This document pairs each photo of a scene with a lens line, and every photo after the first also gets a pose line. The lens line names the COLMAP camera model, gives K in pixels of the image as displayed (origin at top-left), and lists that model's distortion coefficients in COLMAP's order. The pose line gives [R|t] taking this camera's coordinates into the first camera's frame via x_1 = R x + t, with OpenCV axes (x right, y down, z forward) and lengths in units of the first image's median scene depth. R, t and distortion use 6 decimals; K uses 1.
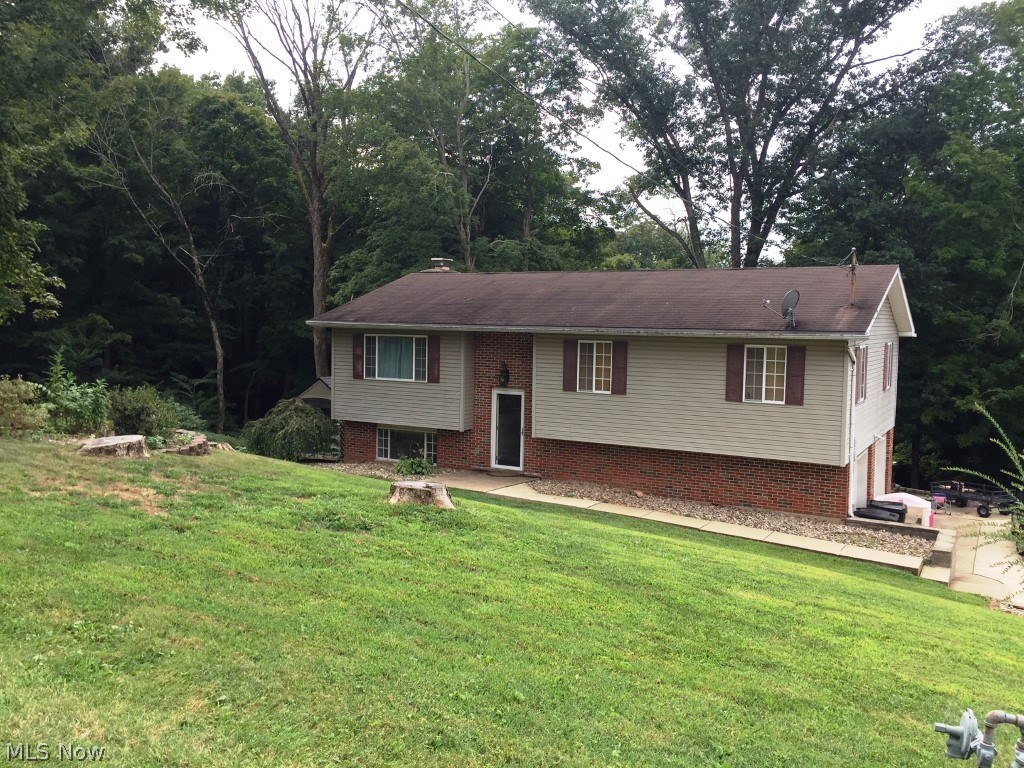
lens RADIAL K [[877.9, 0, 514.5], [0, 877.9, 380.7], [0, 0, 1]] dist [0.084277, -0.110418]
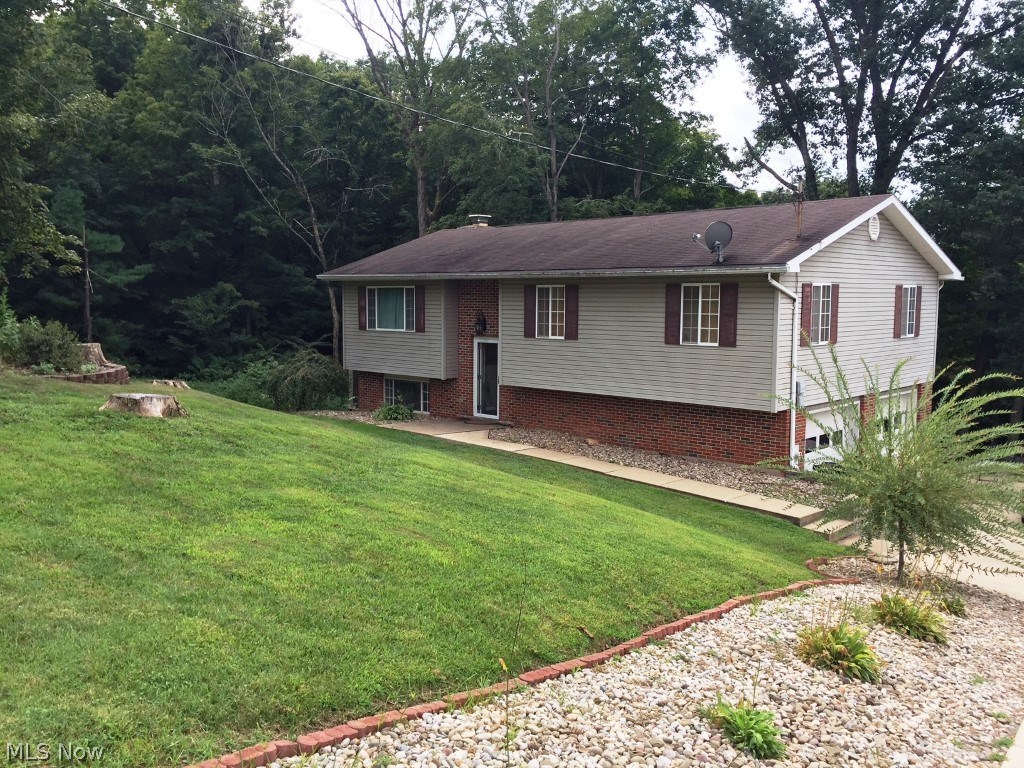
lens RADIAL K [[877.9, 0, 514.5], [0, 877.9, 380.7], [0, 0, 1]] dist [0.084277, -0.110418]
pose [[0.969400, 0.008182, -0.245350, 0.281104], [-0.002047, 0.999679, 0.025251, 0.034673], [0.245478, -0.023976, 0.969106, 0.039620]]
